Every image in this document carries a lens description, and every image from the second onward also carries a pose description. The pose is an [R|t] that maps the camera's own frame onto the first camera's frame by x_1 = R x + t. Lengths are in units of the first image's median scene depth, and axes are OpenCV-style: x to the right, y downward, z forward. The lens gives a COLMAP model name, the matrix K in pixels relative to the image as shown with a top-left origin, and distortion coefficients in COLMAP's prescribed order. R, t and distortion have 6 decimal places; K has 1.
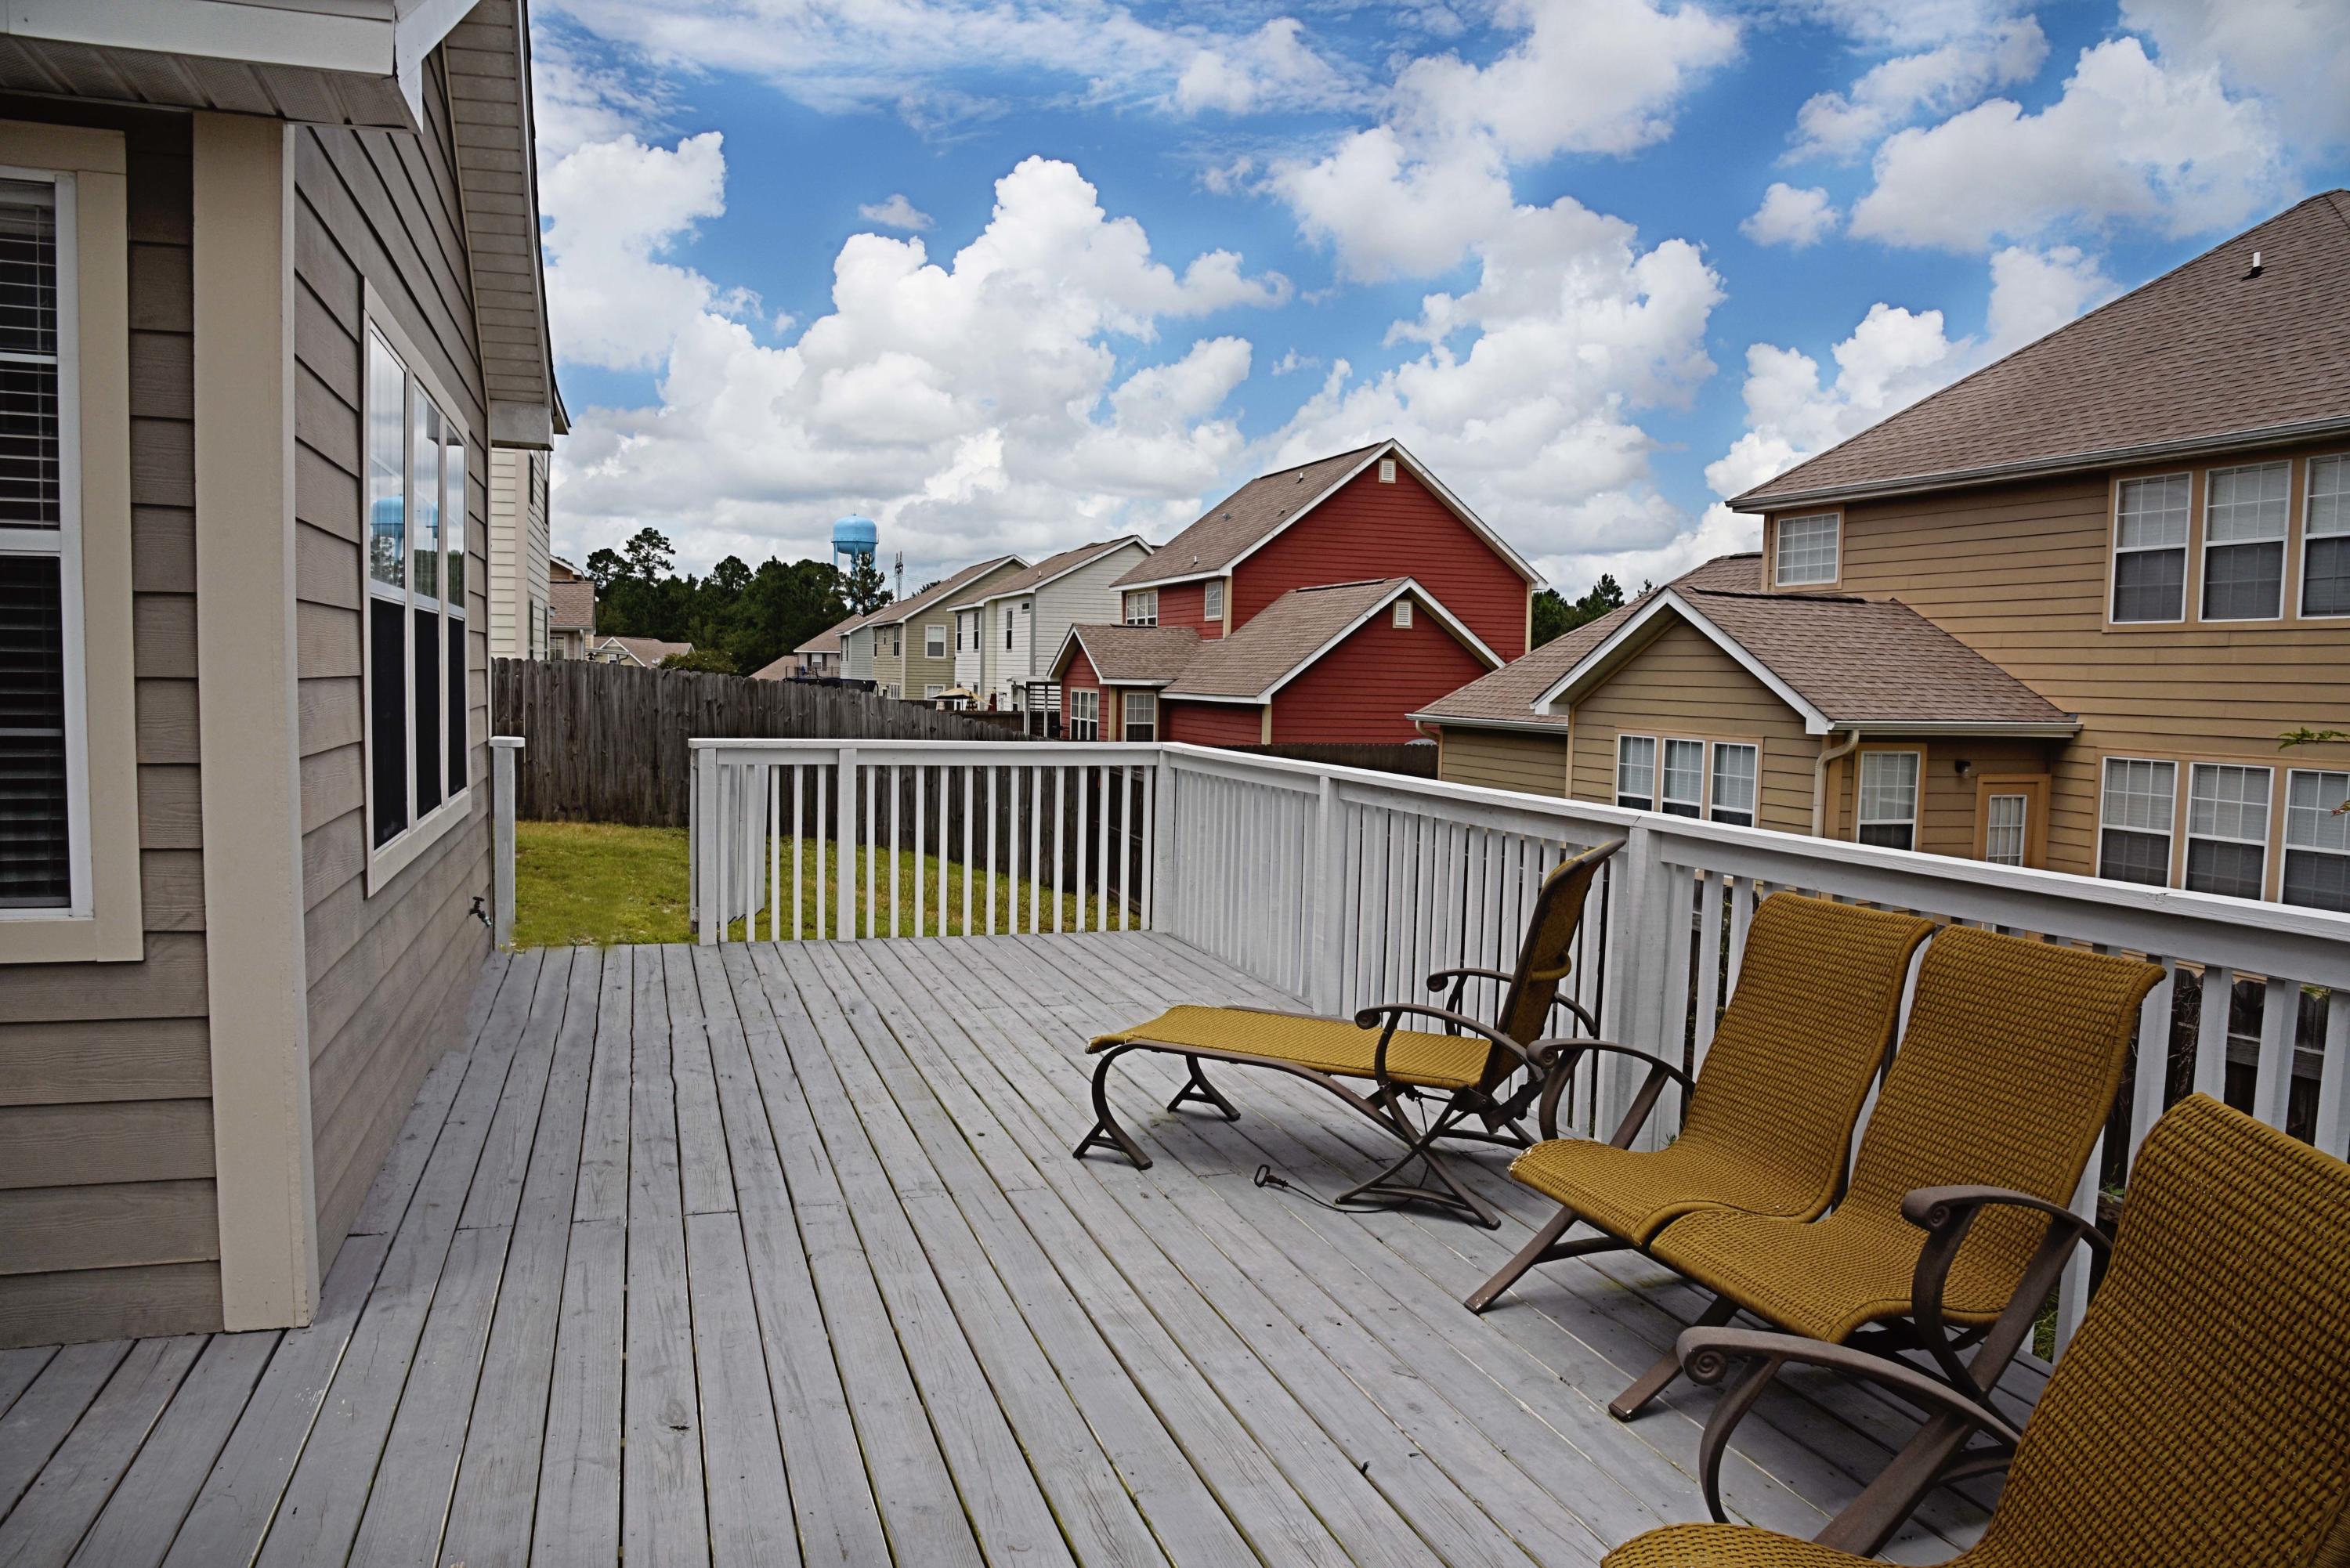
lens RADIAL K [[1574.4, 0, 1185.3], [0, 1574.4, 828.5], [0, 0, 1]] dist [-0.110398, 0.052397]
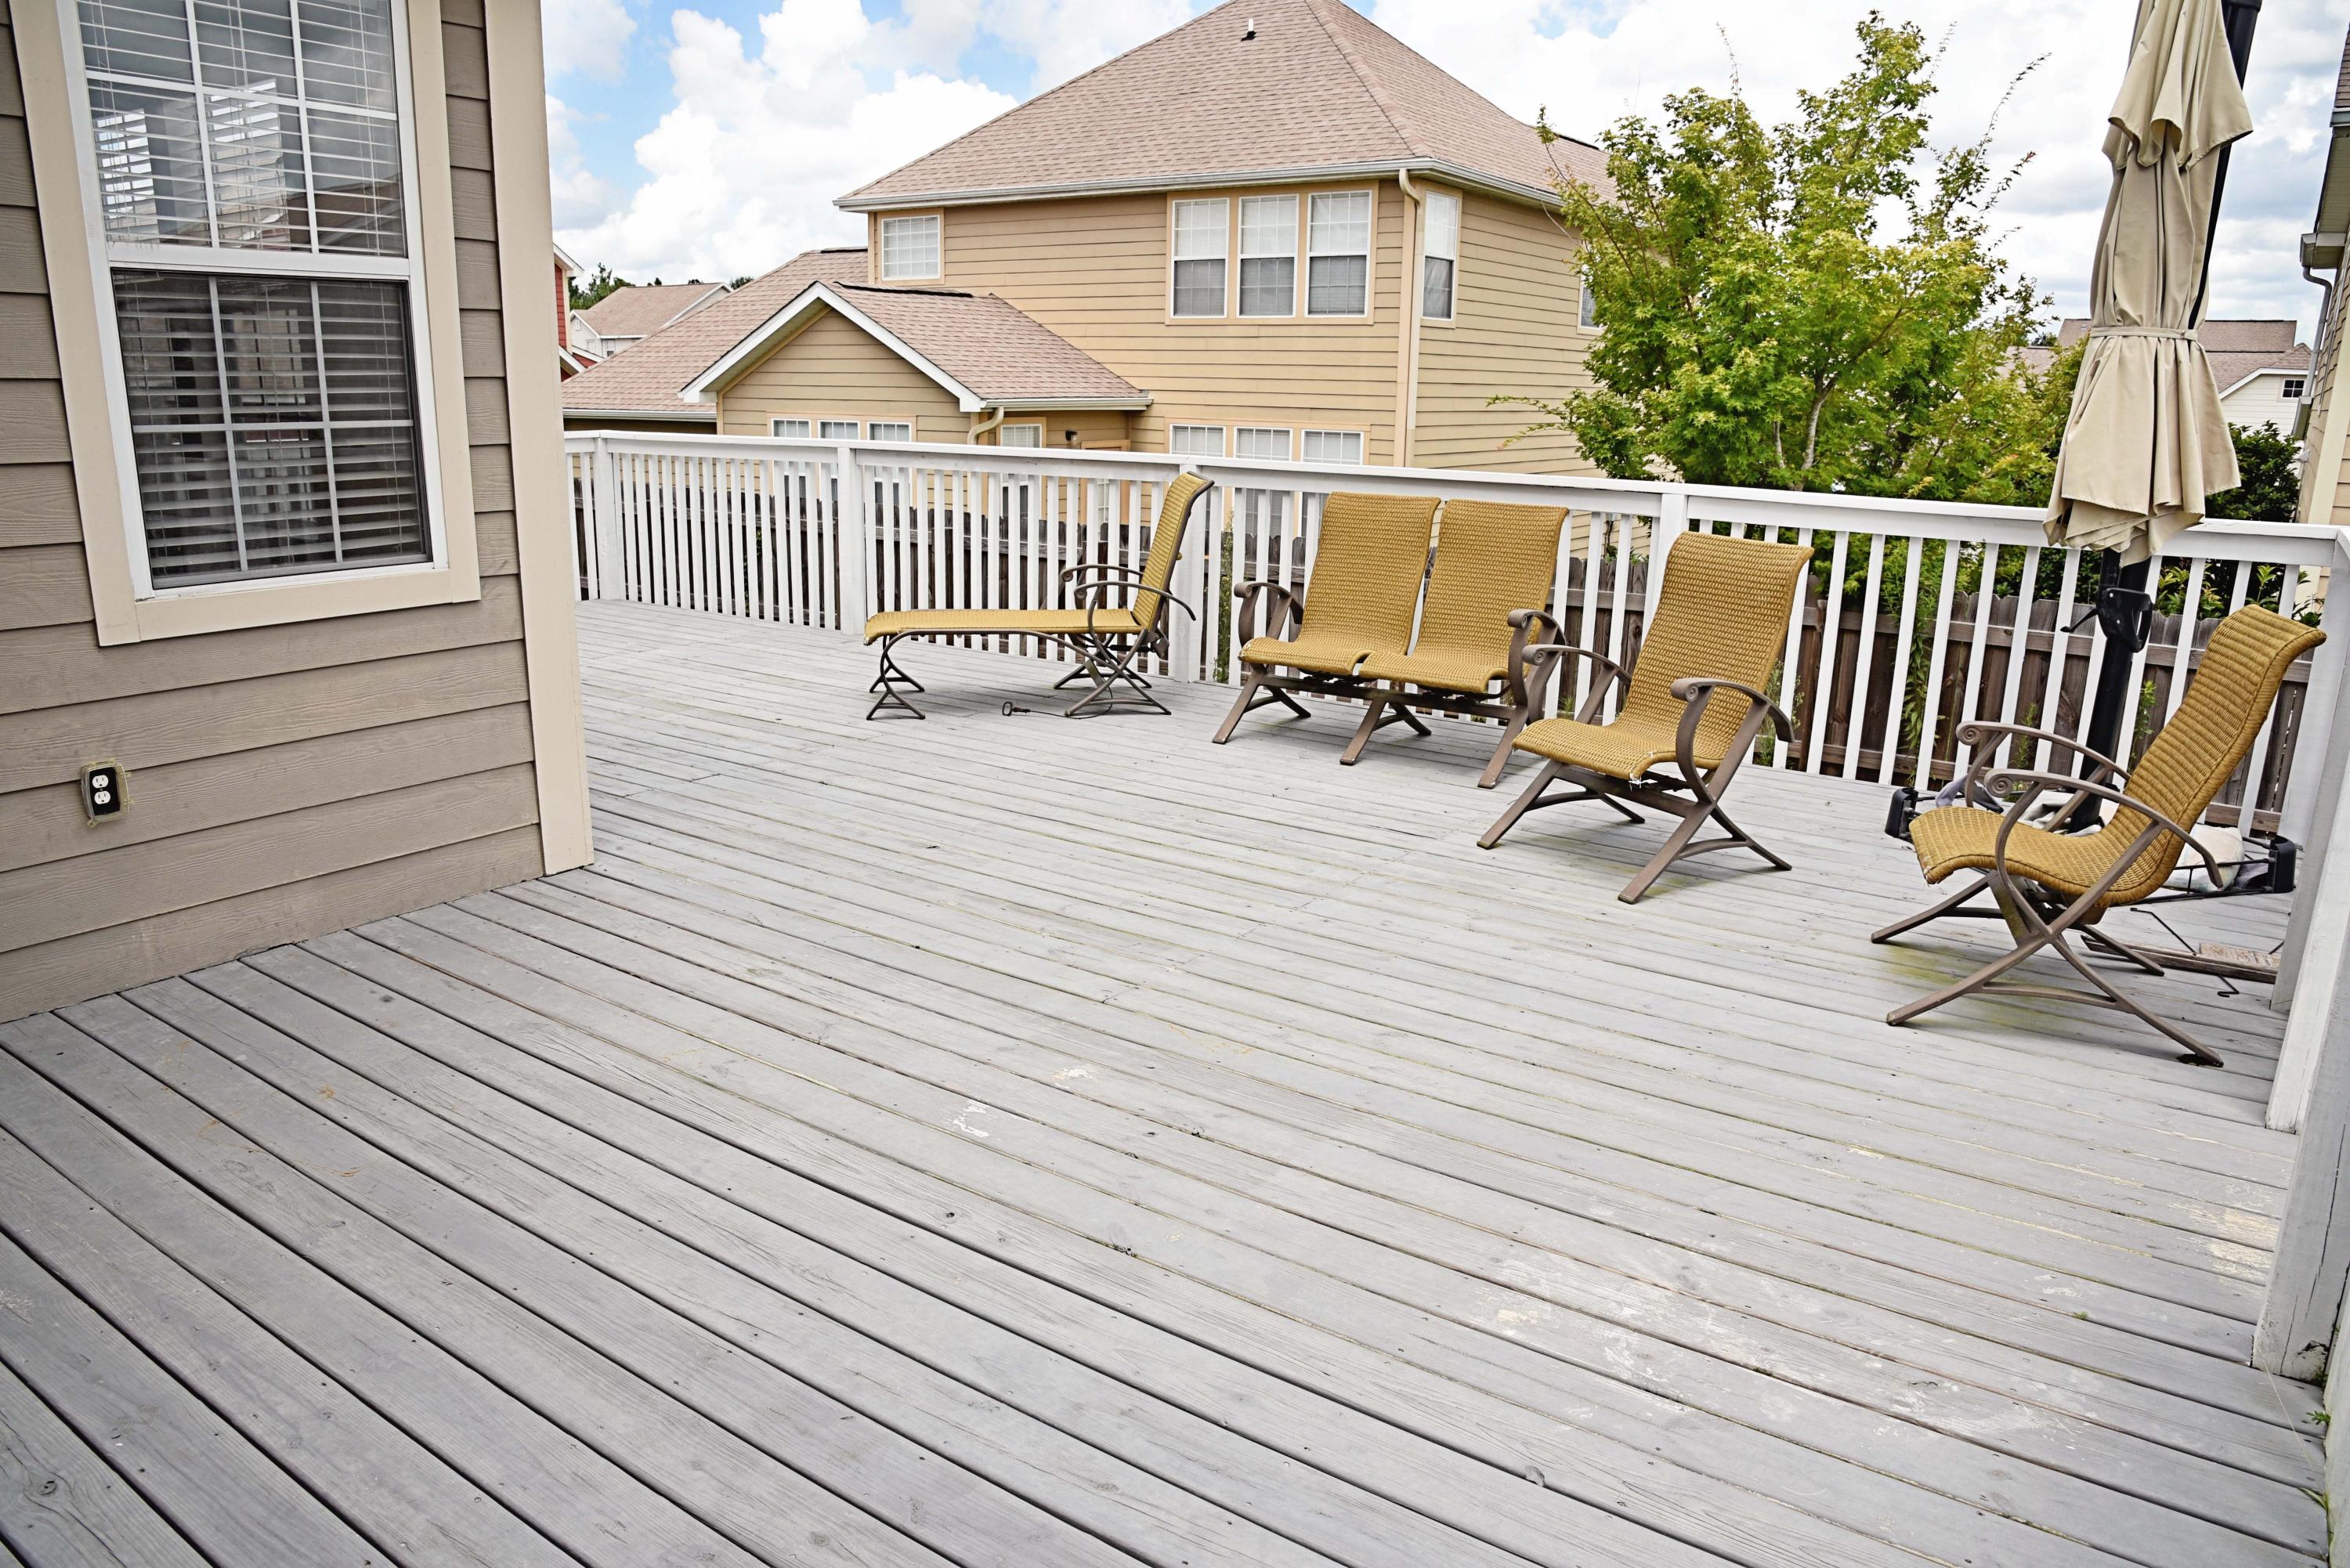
lens RADIAL K [[1574.4, 0, 1164.6], [0, 1574.4, 794.4], [0, 0, 1]] dist [-0.110398, 0.052397]
pose [[0.808802, -0.155019, 0.567281, -0.198759], [0.053684, 0.980066, 0.191280, 0.005939], [-0.585625, -0.124254, 0.801002, -0.086906]]
